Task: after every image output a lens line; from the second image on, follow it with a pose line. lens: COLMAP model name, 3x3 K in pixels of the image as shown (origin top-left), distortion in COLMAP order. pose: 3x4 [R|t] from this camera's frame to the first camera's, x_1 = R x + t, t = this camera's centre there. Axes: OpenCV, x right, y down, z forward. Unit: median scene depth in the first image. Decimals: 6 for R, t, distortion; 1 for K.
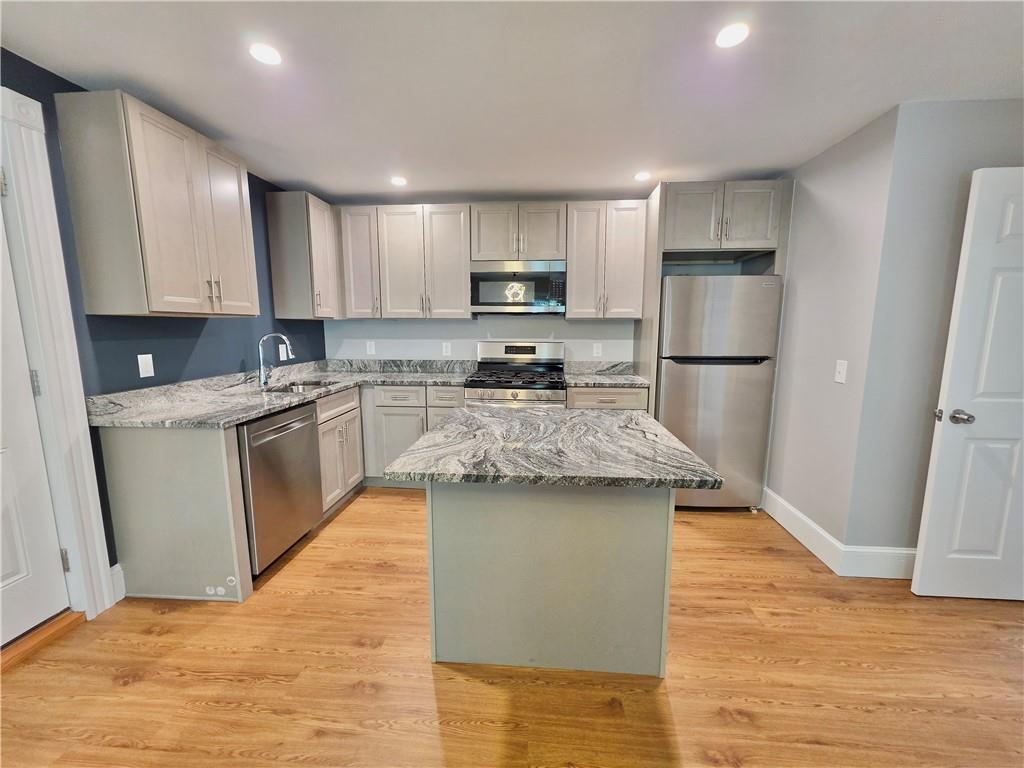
lens RADIAL K [[408.8, 0, 517.6], [0, 408.8, 383.7], [0, 0, 1]] dist [0.006407, 0.000135]
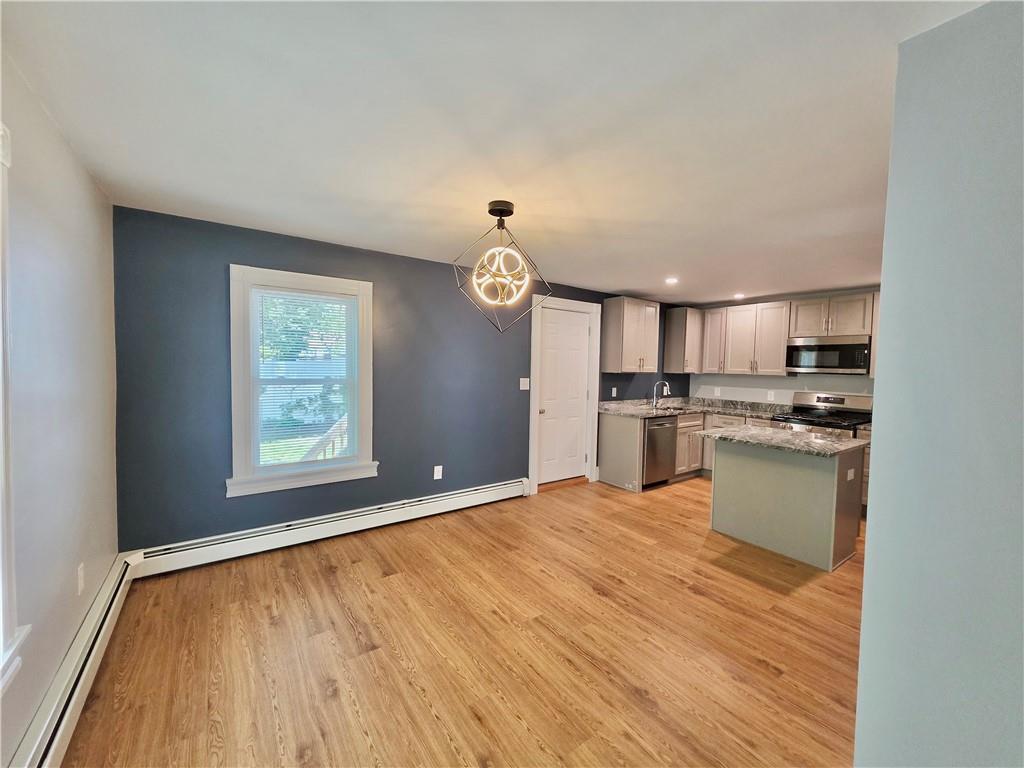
lens RADIAL K [[408.8, 0, 517.6], [0, 408.8, 383.7], [0, 0, 1]] dist [0.006407, 0.000135]
pose [[0.643647, 0.048134, -0.763807, 0.454536], [-0.129494, 0.990480, -0.046703, 0.071527], [0.754288, 0.128969, 0.643752, -0.777961]]
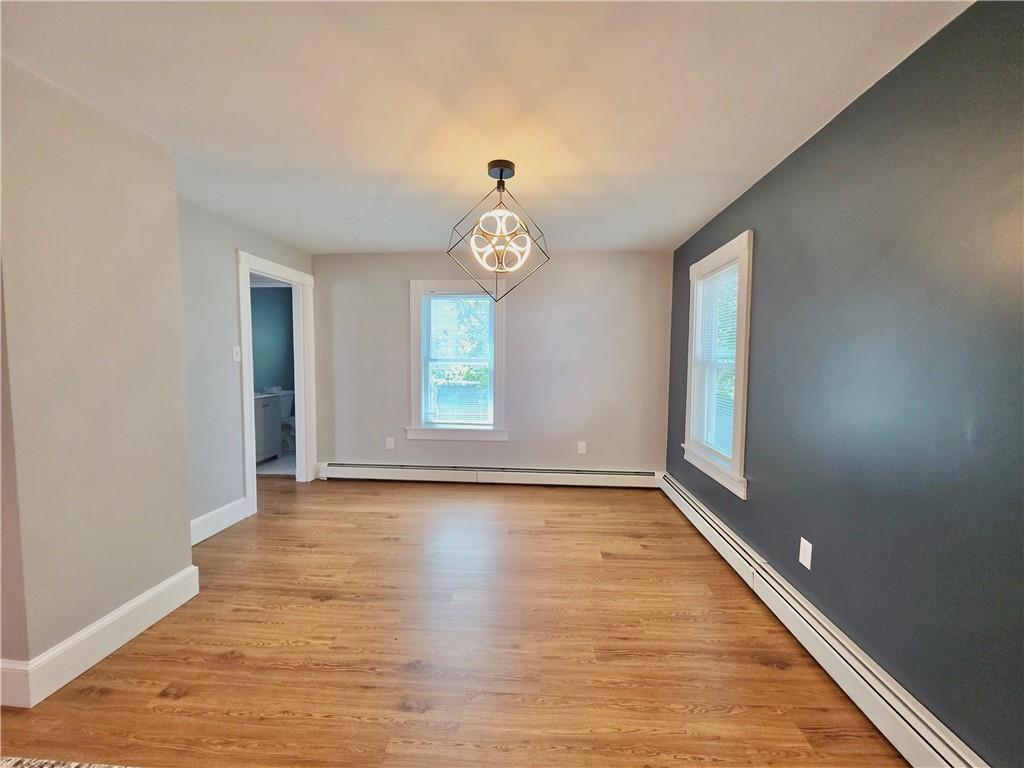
lens RADIAL K [[408.8, 0, 517.6], [0, 408.8, 383.7], [0, 0, 1]] dist [0.006407, 0.000135]
pose [[-0.999926, -0.010100, -0.006813, -0.247549], [-0.011270, 0.979226, 0.202458, -0.072790], [0.004627, 0.202519, -0.979267, 0.534863]]
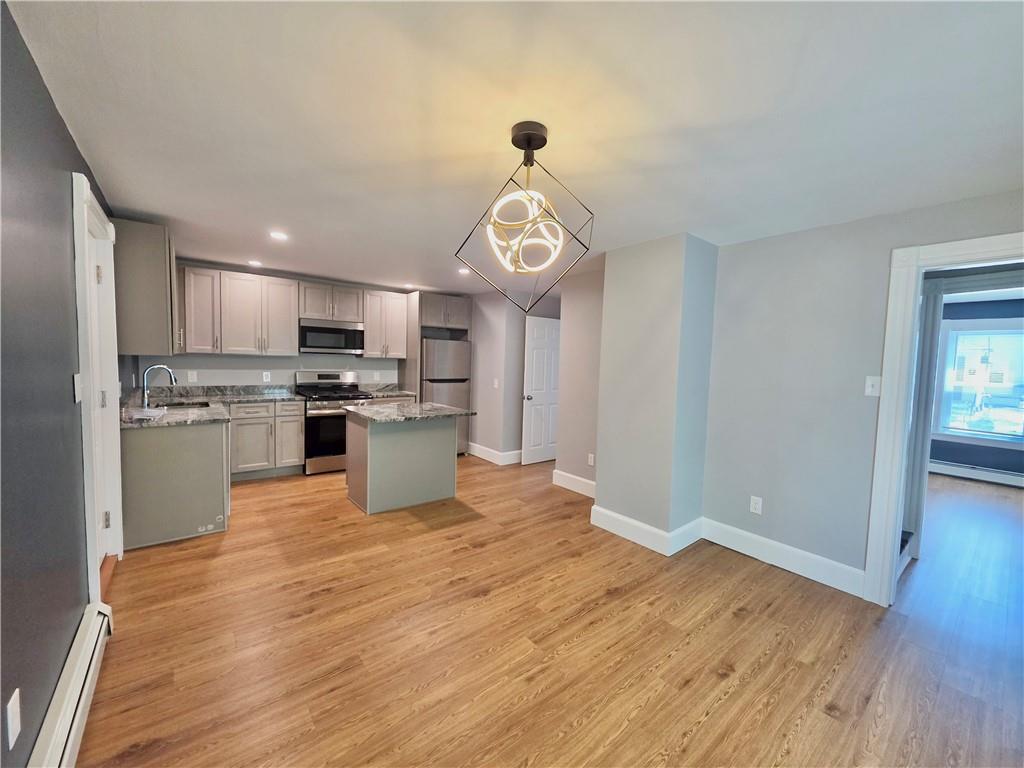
lens RADIAL K [[408.8, 0, 517.6], [0, 408.8, 383.7], [0, 0, 1]] dist [0.006407, 0.000135]
pose [[0.729596, -0.021584, 0.683537, -0.640081], [0.067343, 0.996912, -0.040401, 0.062175], [-0.680554, 0.075507, 0.728796, -0.707105]]
